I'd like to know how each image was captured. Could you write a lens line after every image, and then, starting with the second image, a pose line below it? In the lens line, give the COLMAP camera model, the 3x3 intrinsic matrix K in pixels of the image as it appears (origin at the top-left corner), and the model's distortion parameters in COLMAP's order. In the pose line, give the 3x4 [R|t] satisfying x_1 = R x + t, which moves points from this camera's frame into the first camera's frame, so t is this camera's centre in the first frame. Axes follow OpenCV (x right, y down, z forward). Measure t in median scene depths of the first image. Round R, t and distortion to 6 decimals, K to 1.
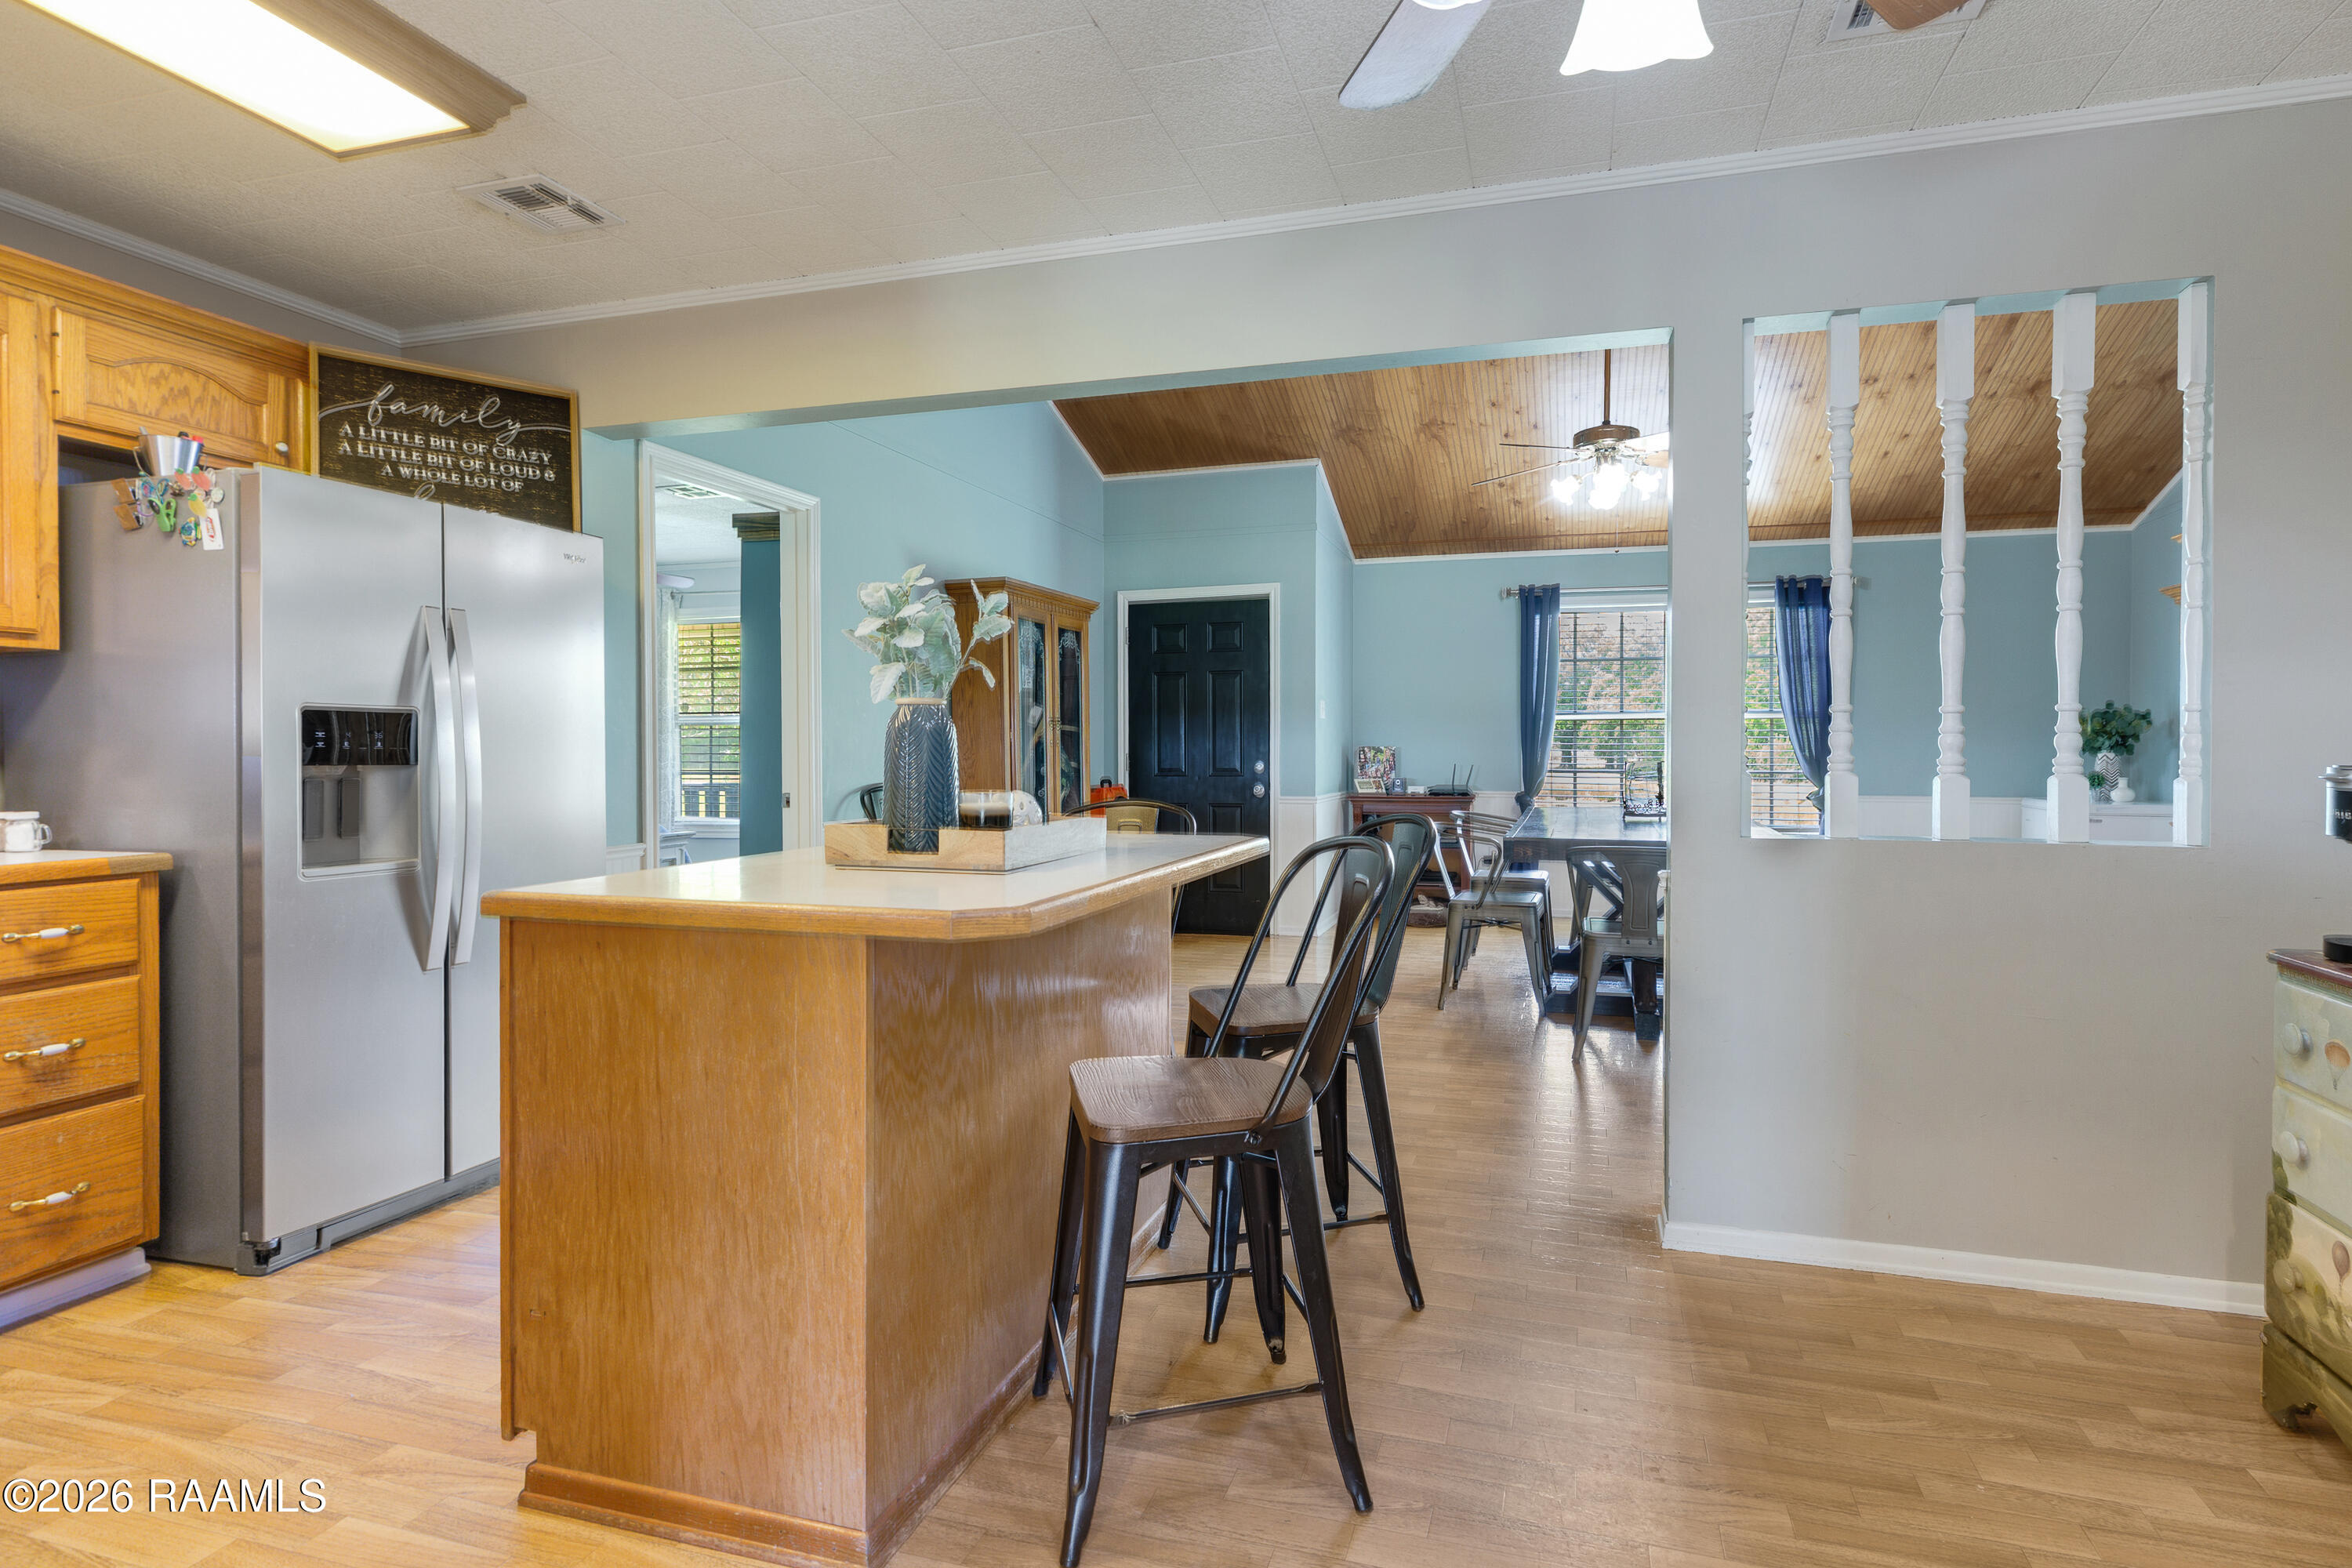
lens RADIAL K [[1138.4, 0, 1195.1], [0, 1138.4, 764.7], [0, 0, 1]] dist [0.005751, 0.003882]
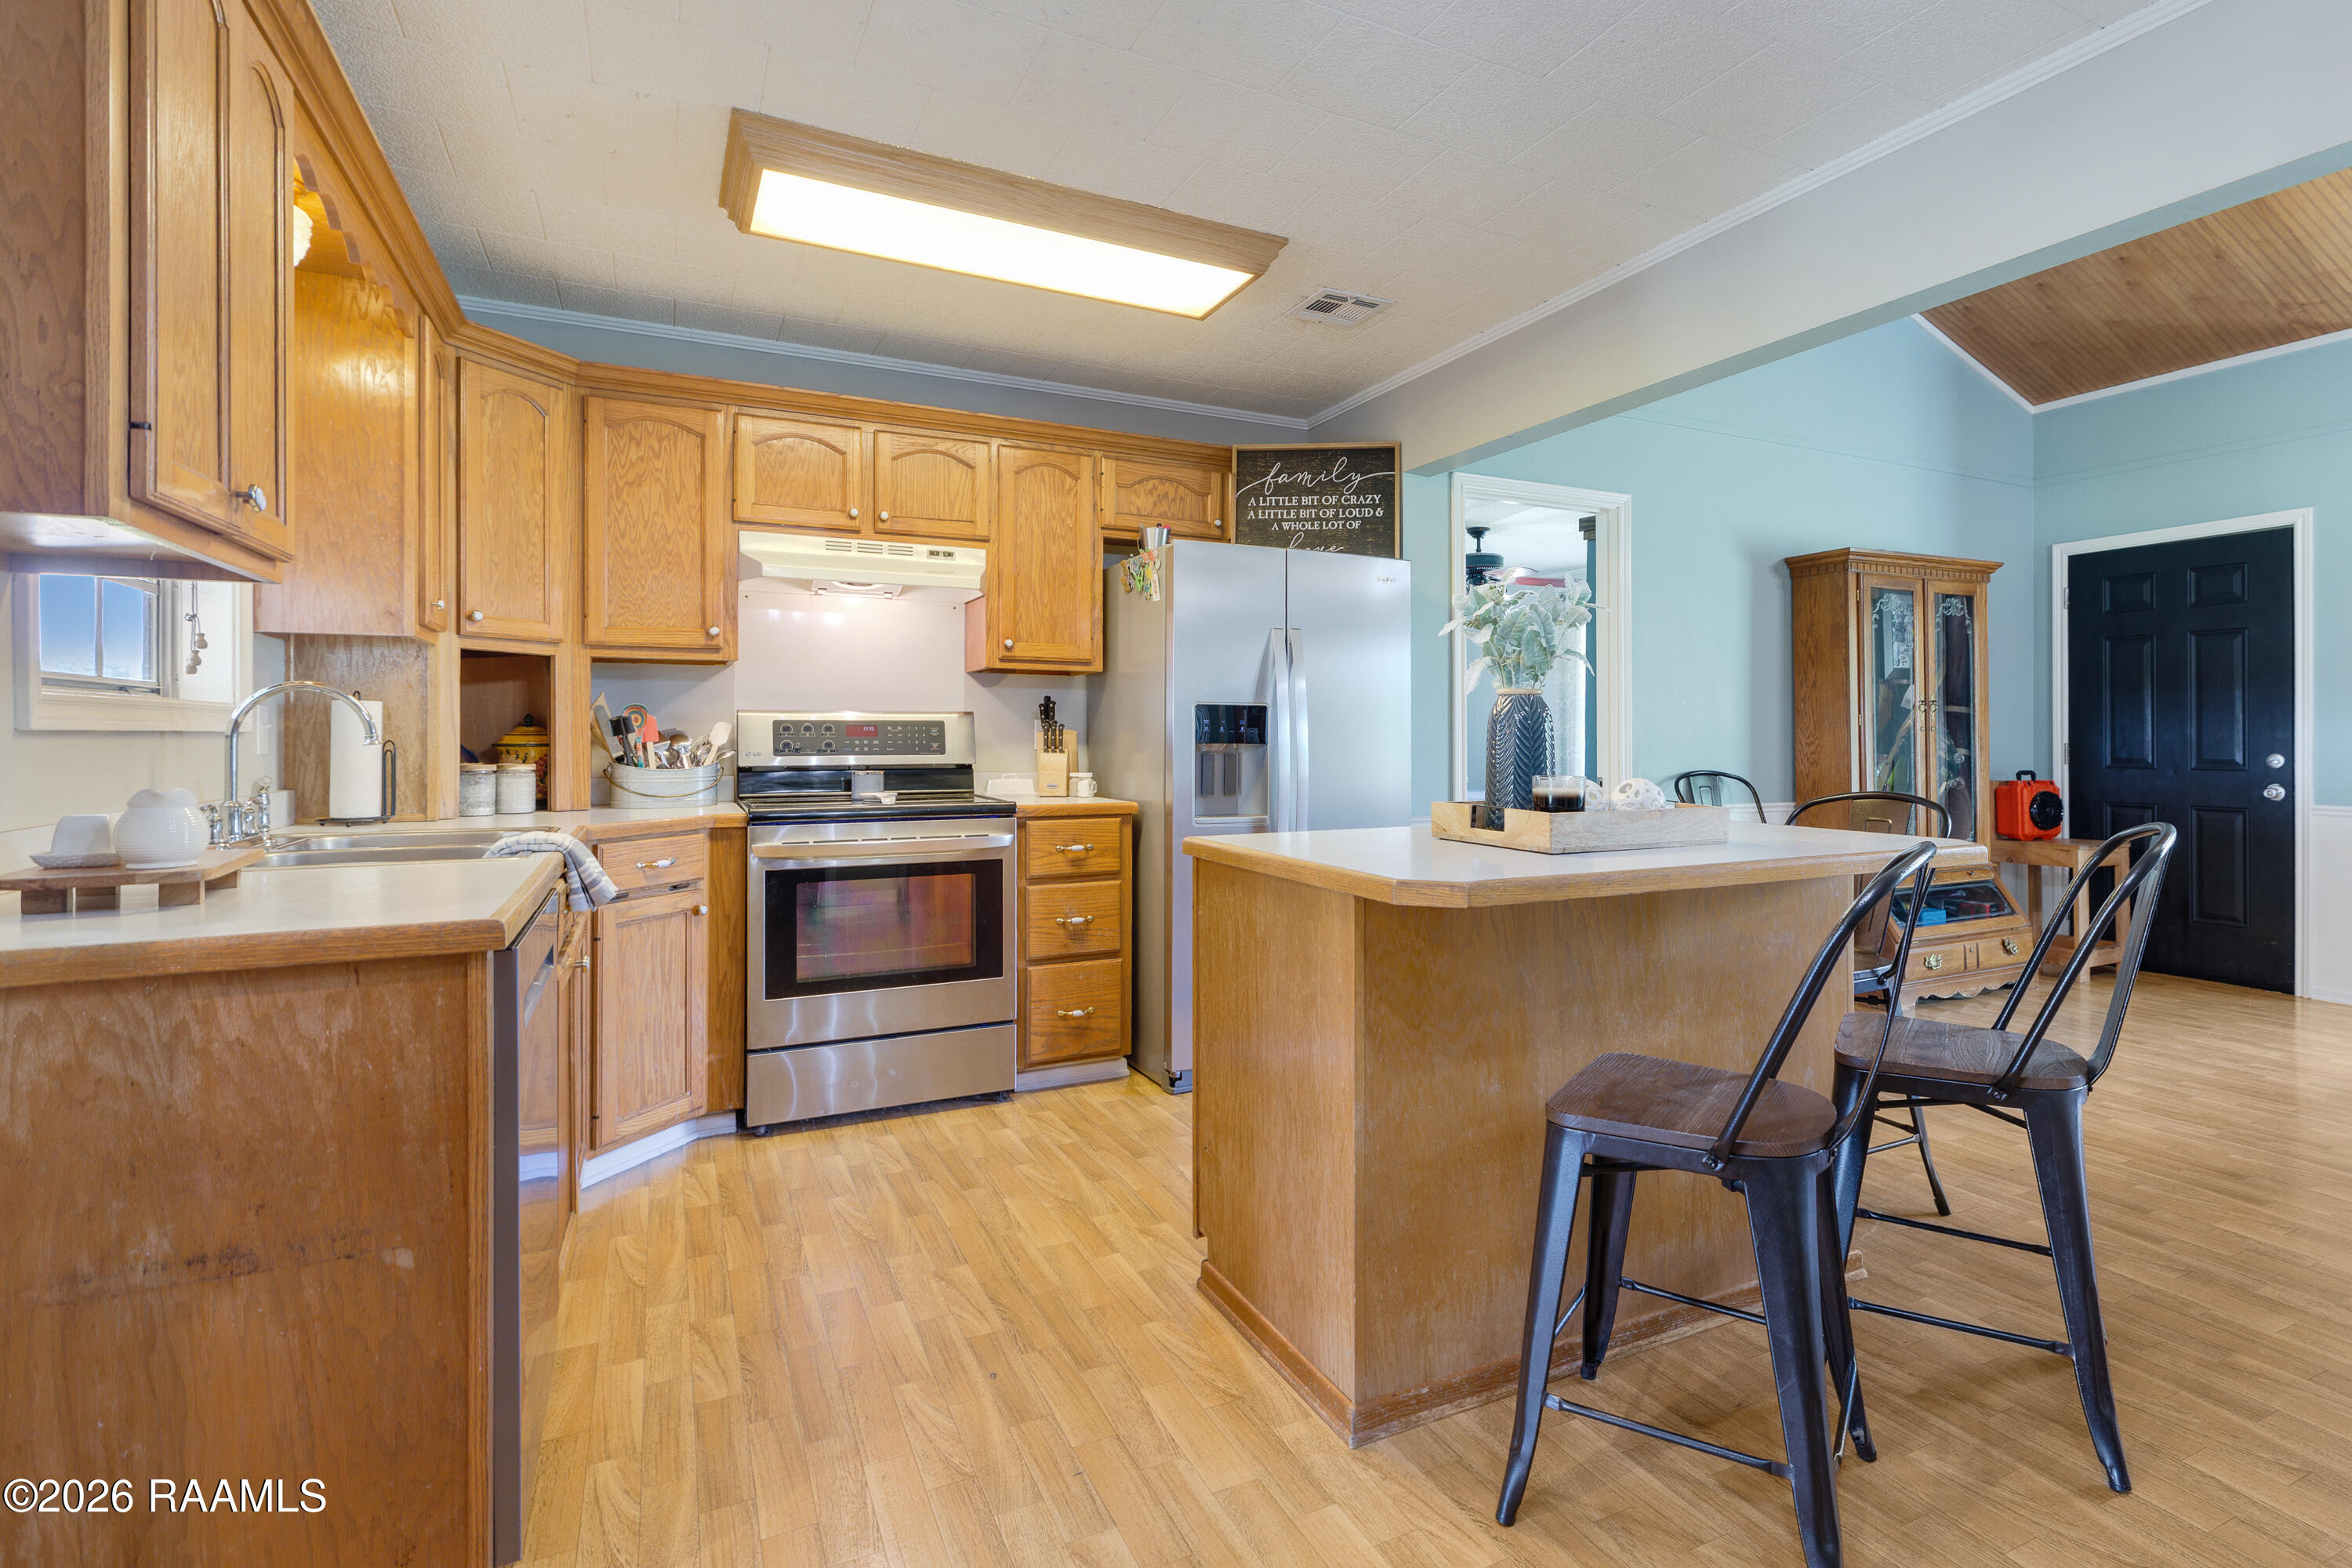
lens RADIAL K [[1111.3, 0, 1243.2], [0, 1111.3, 734.8], [0, 0, 1]] dist [0.003214, 0.000883]
pose [[0.703676, 0.002164, -0.710517, 0.250929], [-0.011309, 0.999903, -0.008155, -0.001499], [0.710431, 0.013774, 0.703632, 0.062803]]
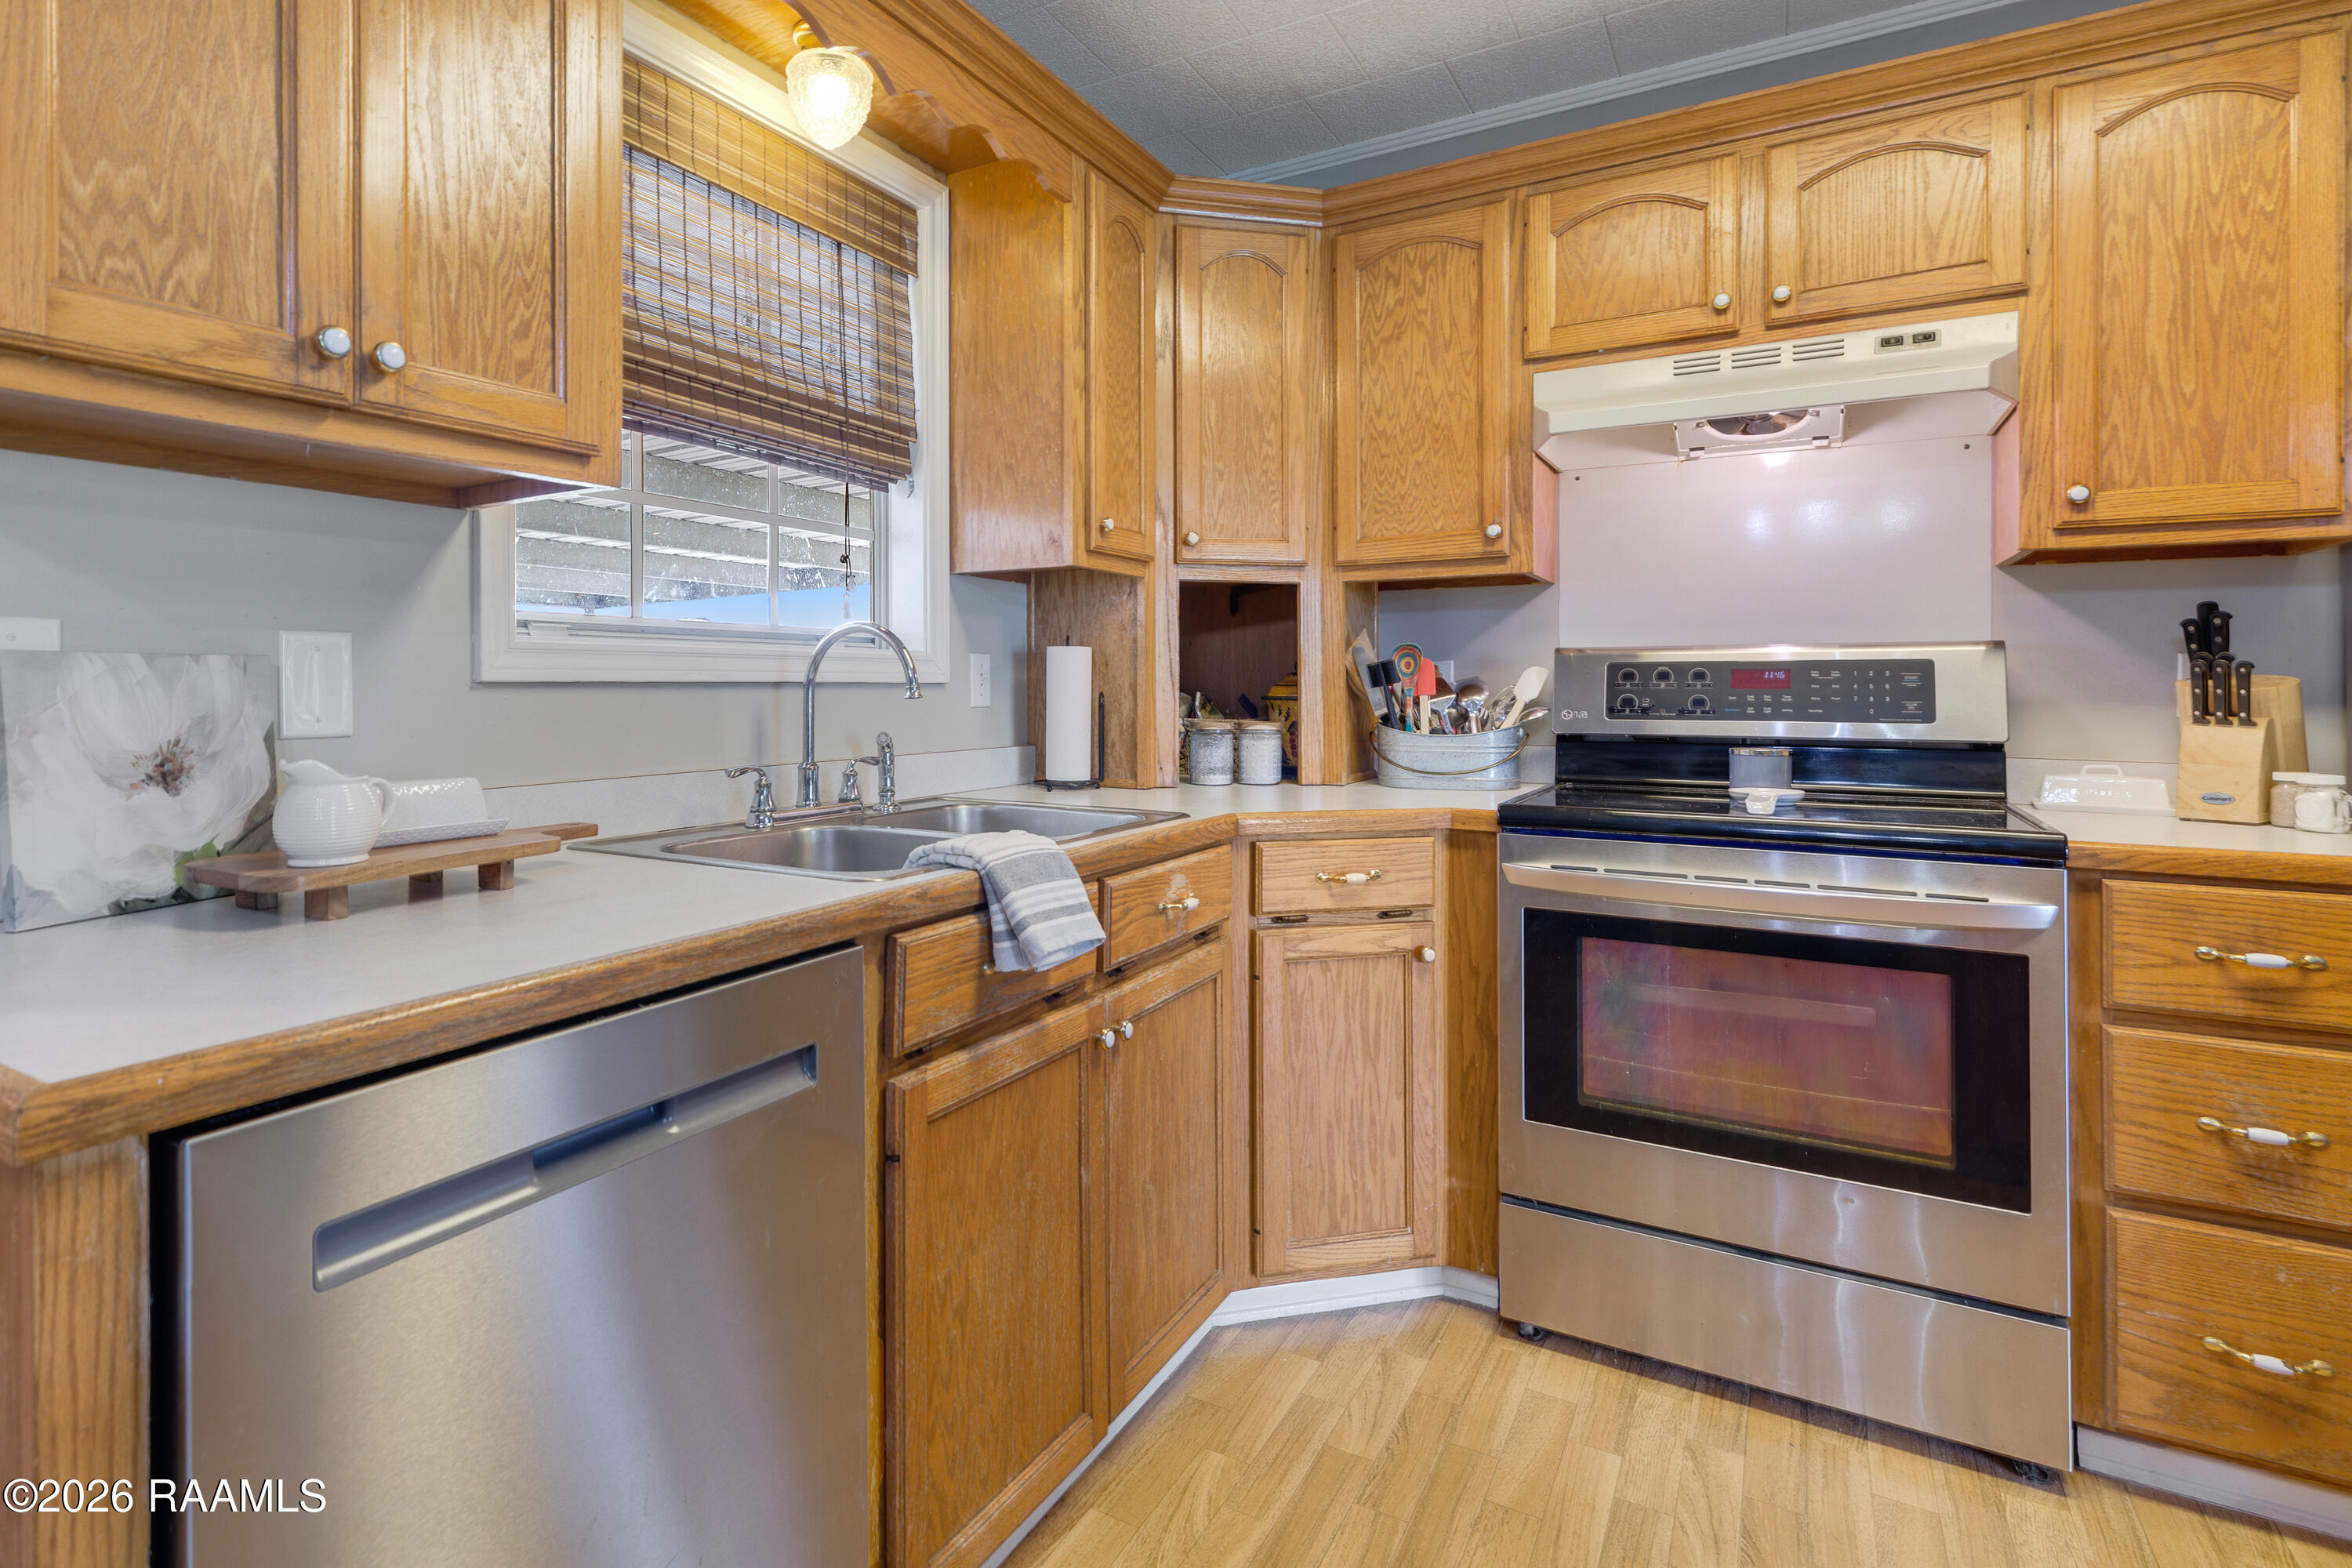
lens RADIAL K [[1164.3, 0, 1069.6], [0, 1164.3, 680.0], [0, 0, 1]] dist [0.003070, -0.000745]
pose [[-0.237420, -0.002905, -0.971403, -0.161106], [-0.013197, 0.999913, 0.000236, -0.005653], [0.971317, 0.012875, -0.237438, 0.446691]]
